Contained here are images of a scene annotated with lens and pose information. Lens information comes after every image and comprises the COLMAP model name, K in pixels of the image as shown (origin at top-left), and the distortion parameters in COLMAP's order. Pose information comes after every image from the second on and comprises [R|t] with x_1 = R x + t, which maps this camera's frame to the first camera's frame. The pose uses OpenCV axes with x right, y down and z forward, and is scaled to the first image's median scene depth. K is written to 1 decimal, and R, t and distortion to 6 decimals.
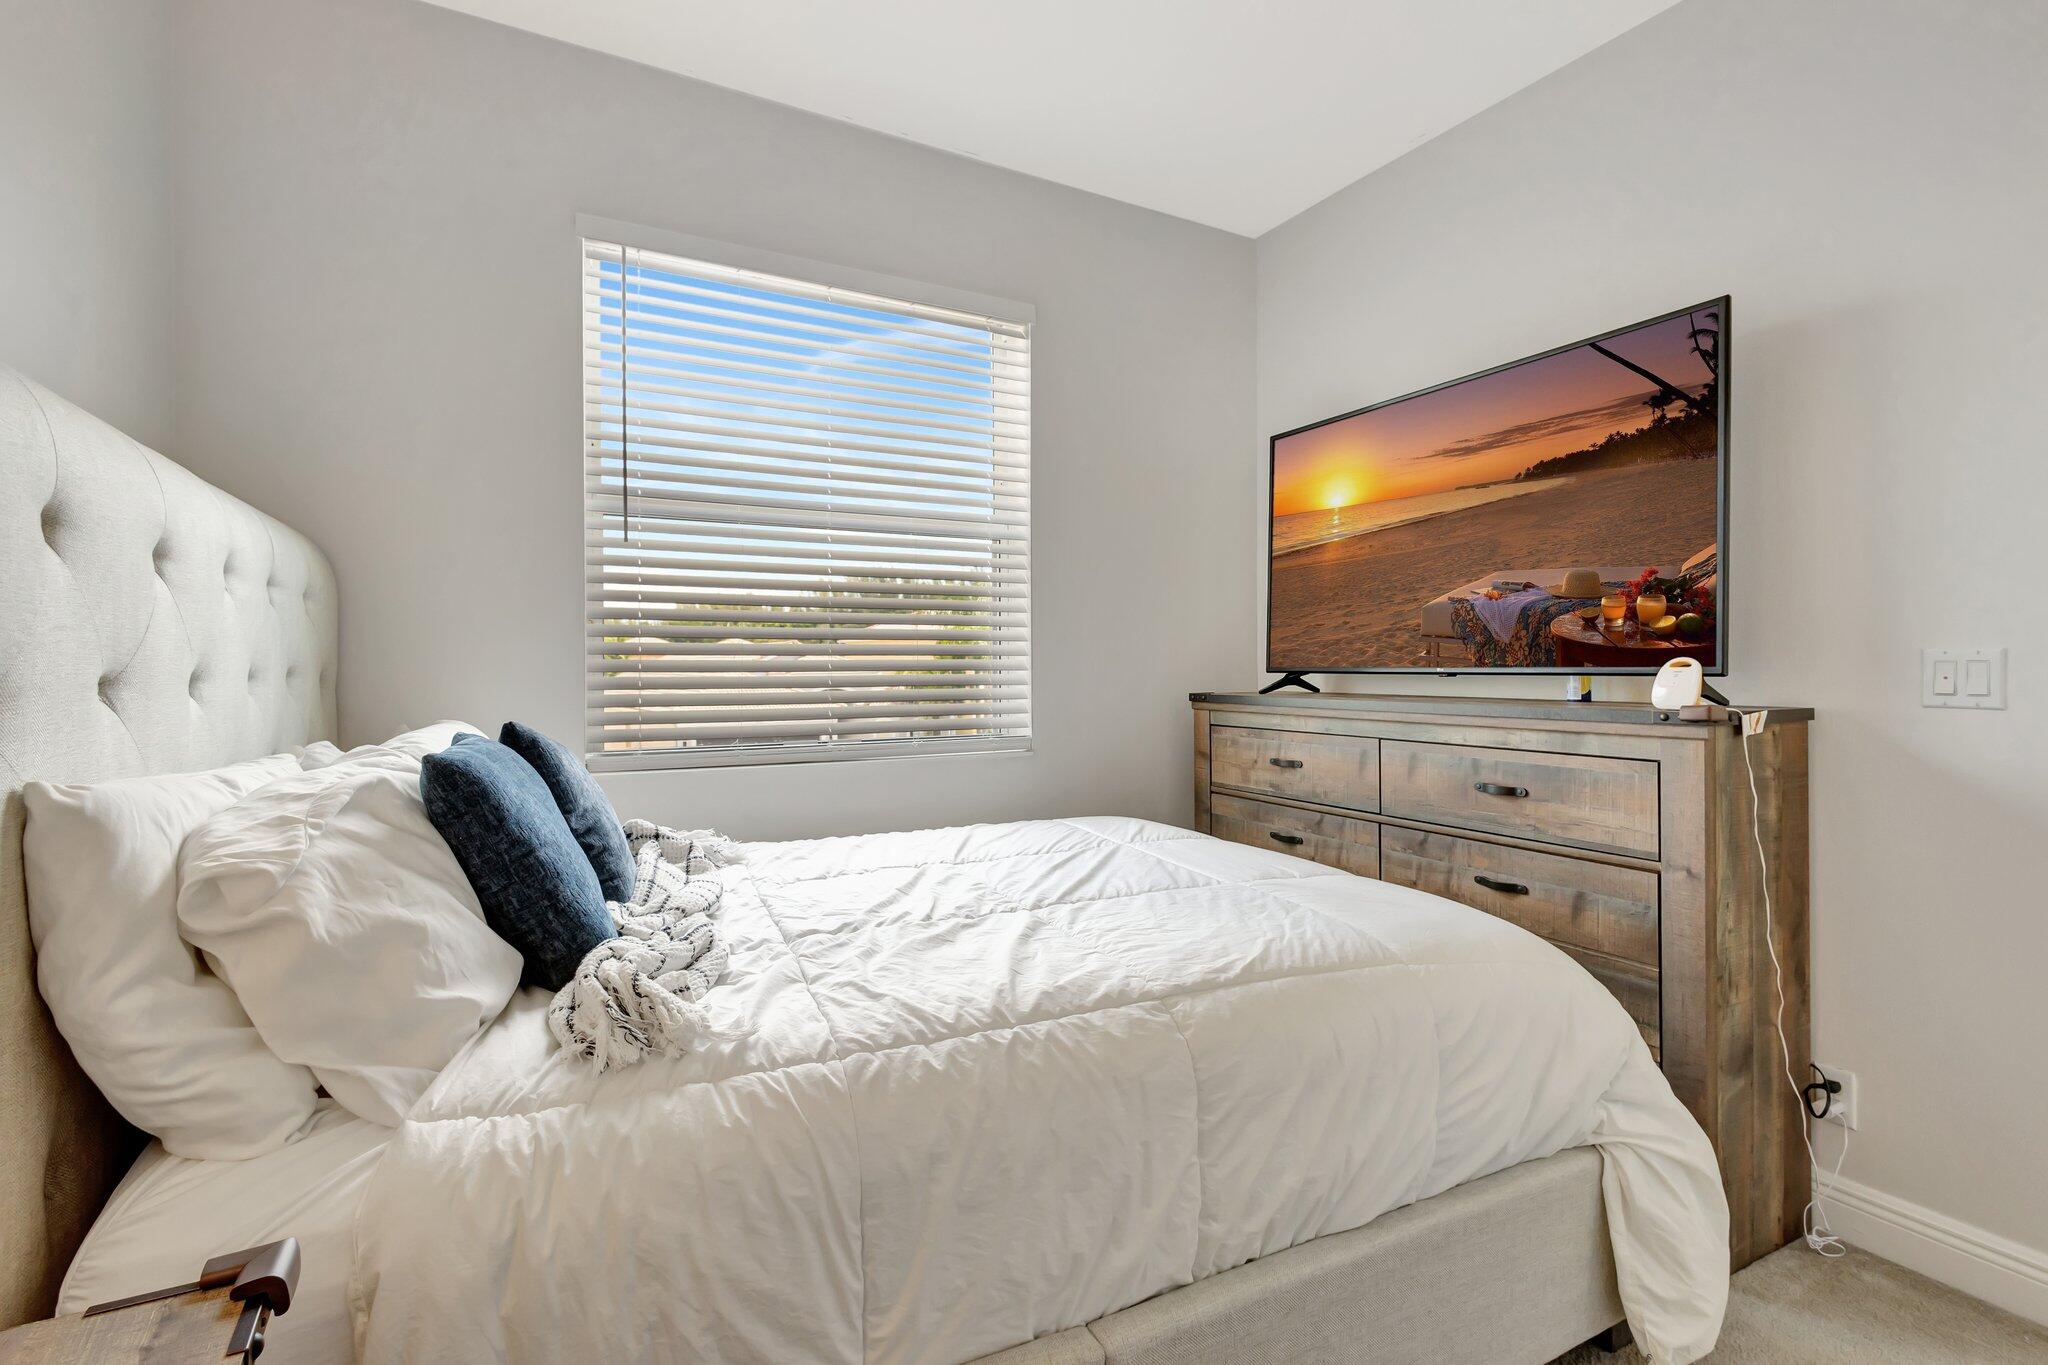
lens RADIAL K [[954.1, 0, 1022.2], [0, 954.1, 664.7], [0, 0, 1]] dist [0.002623, -0.000235]
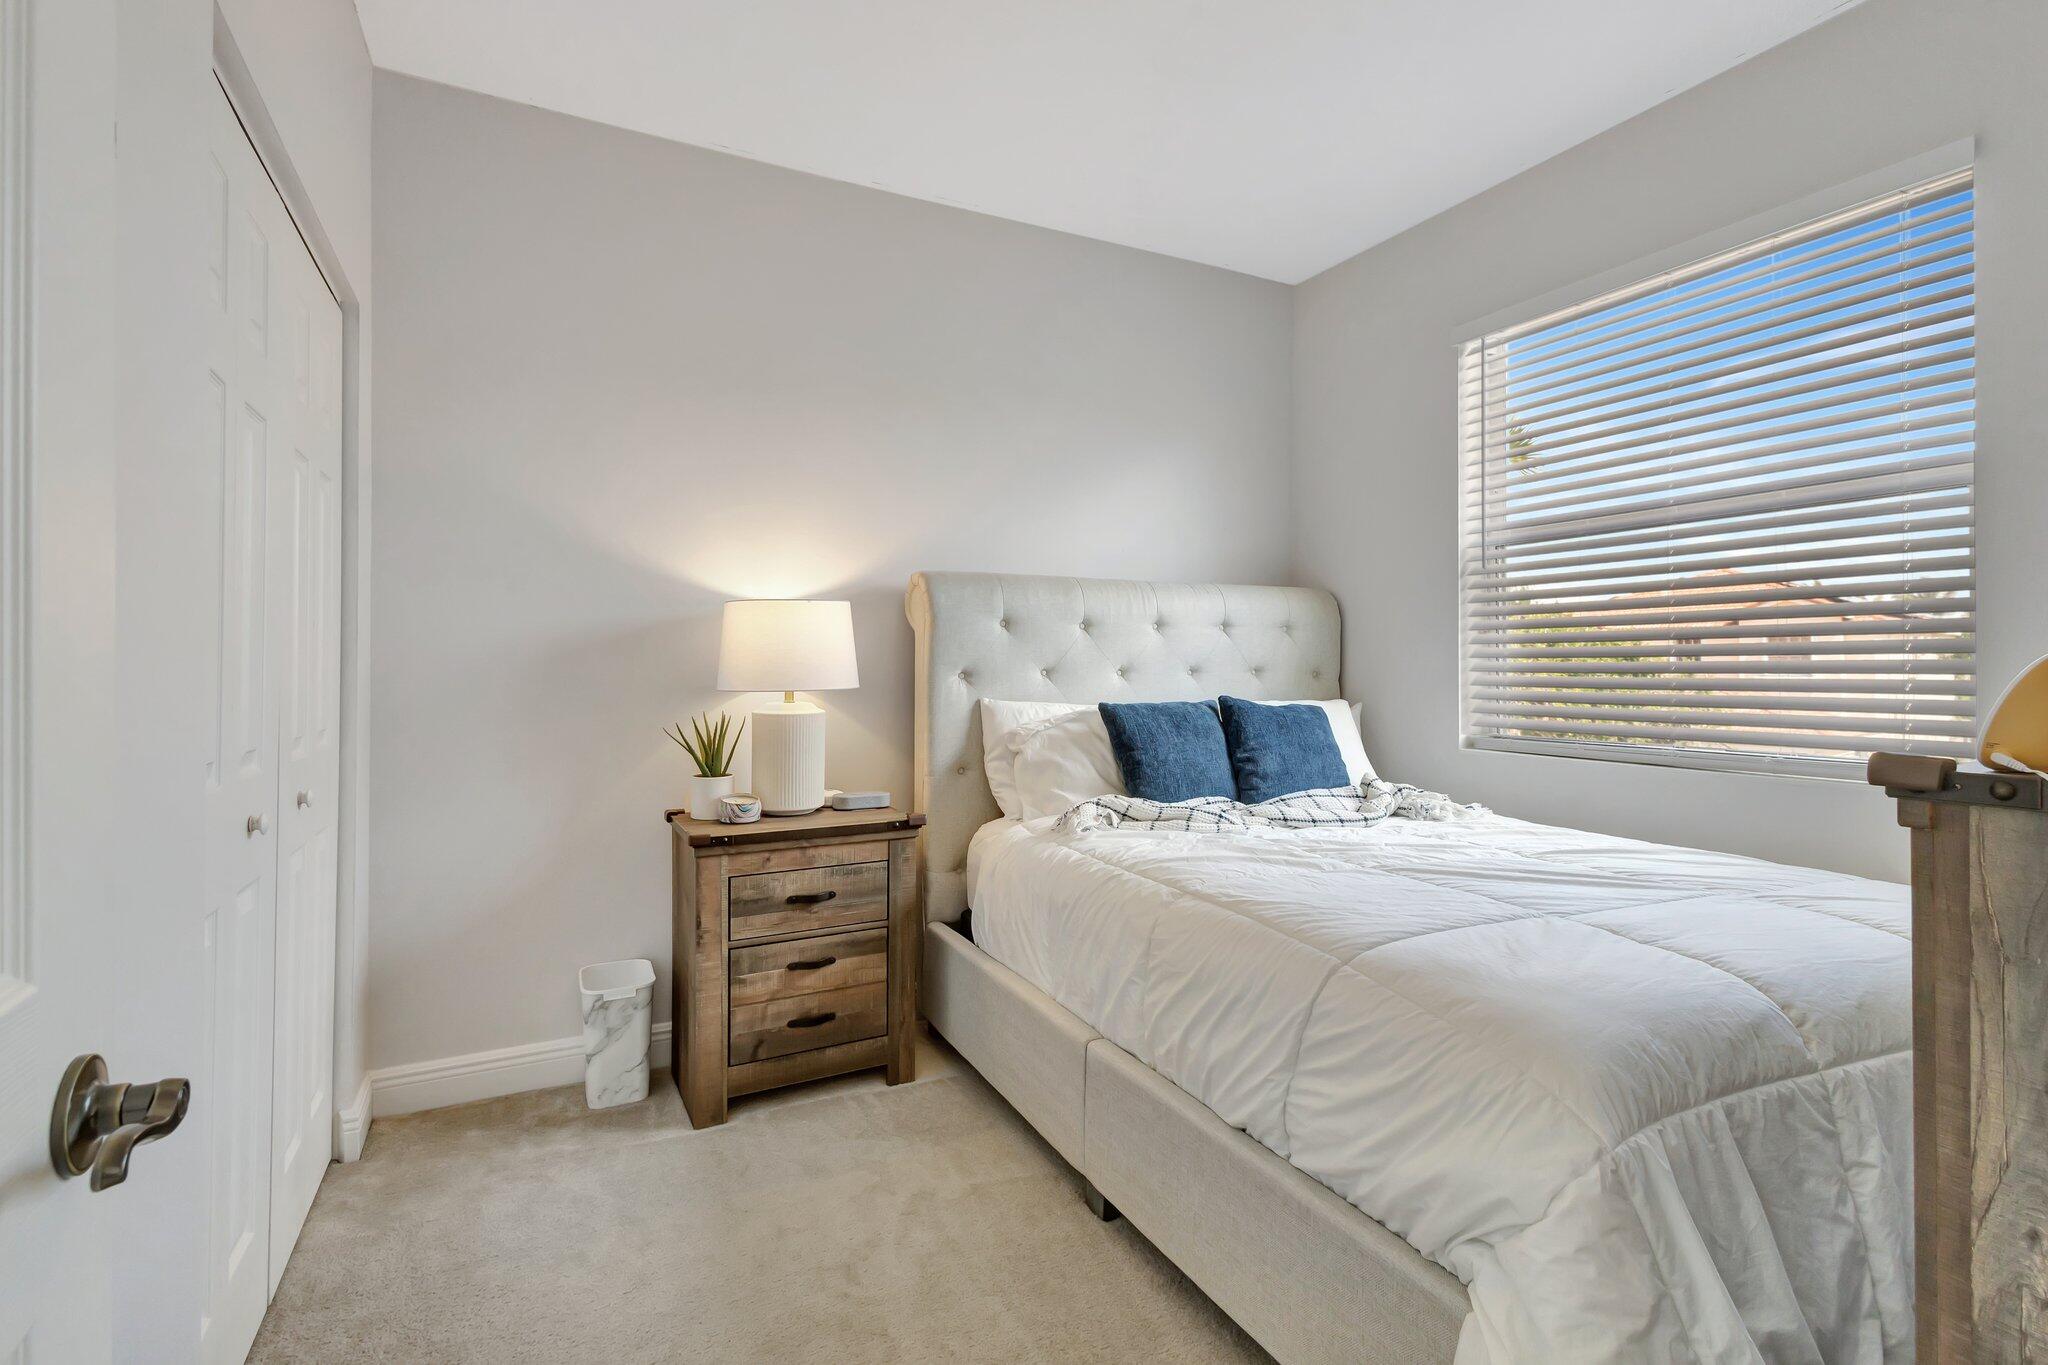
lens RADIAL K [[954.1, 0, 1022.2], [0, 954.1, 664.7], [0, 0, 1]] dist [0.002623, -0.000235]
pose [[-0.022933, 0.000247, -0.999737, 0.870142], [-0.001357, 0.999999, 0.000278, -0.000952], [0.999736, 0.001363, -0.022933, 0.419151]]
